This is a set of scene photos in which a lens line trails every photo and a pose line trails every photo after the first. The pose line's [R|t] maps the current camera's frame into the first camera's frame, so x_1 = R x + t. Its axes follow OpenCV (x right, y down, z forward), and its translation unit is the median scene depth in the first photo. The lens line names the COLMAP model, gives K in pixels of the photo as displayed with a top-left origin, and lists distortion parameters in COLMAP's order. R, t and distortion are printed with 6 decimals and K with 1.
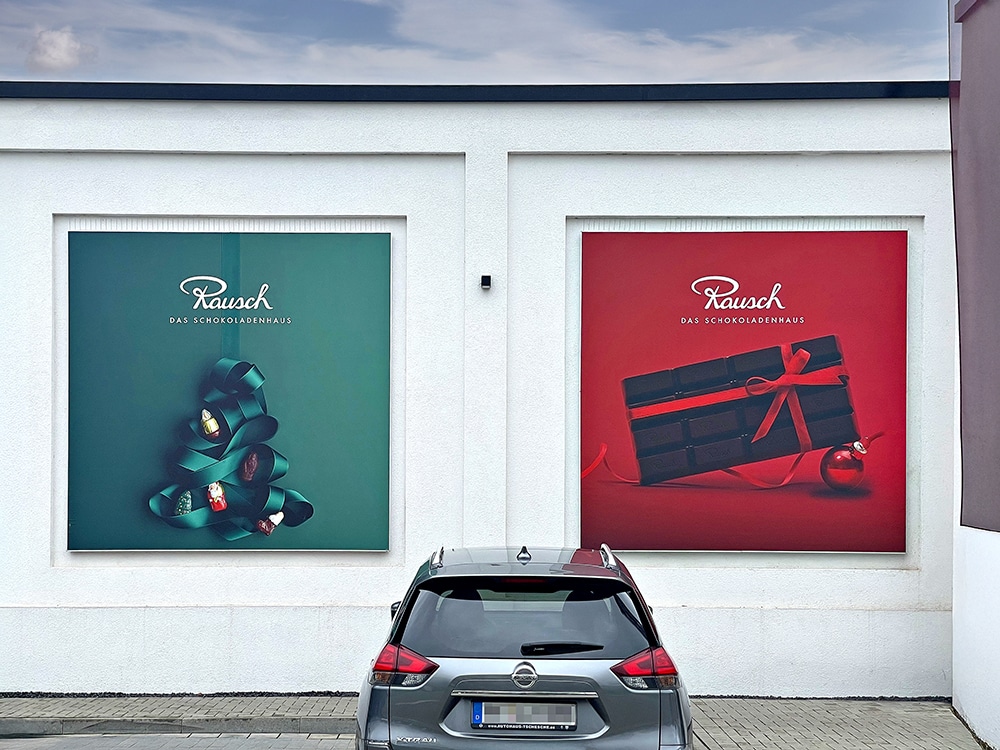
lens RADIAL K [[1539.0, 0, 501.5], [0, 1539.0, 375.5], [0, 0, 1]] dist [0.163644, 0.000000]
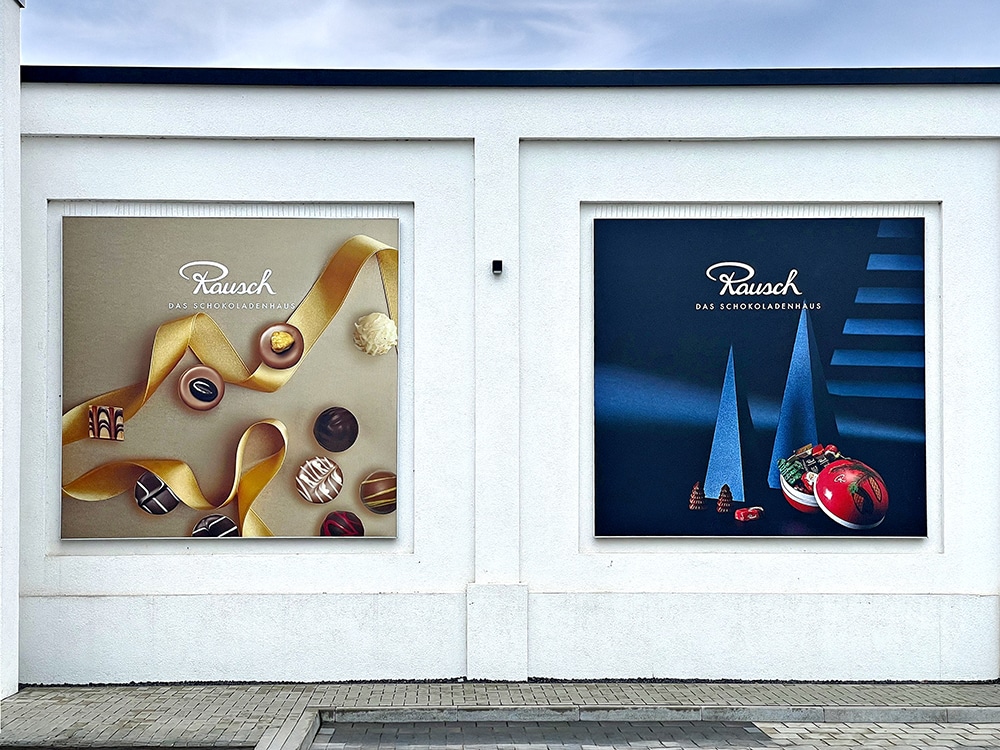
lens RADIAL K [[1539.0, 0, 496.4], [0, 1539.0, 356.7], [0, 0, 1]] dist [0.163644, 0.000000]
pose [[0.999578, -0.000612, 0.029057, -0.040834], [0.000695, 0.999996, -0.002861, -0.000058], [-0.029055, 0.002880, 0.999574, 0.000961]]
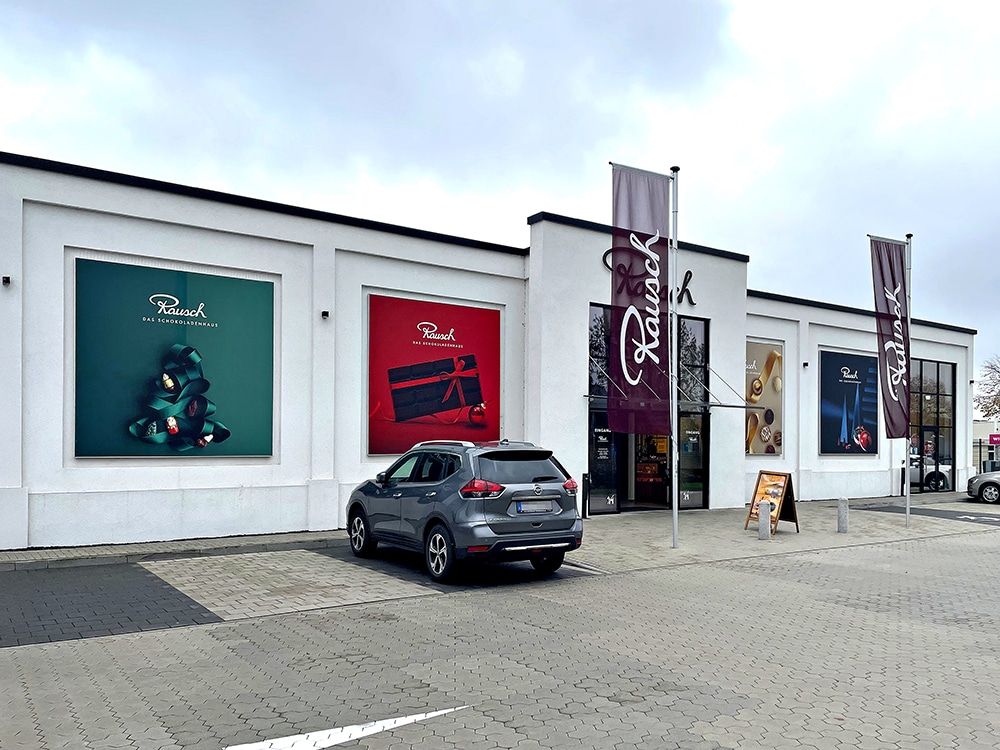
lens RADIAL K [[867.8, 0, 515.0], [0, 867.8, 321.5], [0, 0, 1]] dist [0.093481, -0.015048]
pose [[0.770022, 0.089805, 0.631665, -0.521731], [-0.065640, 0.995942, -0.061577, -0.000650], [-0.634631, 0.005953, 0.772792, 0.009700]]
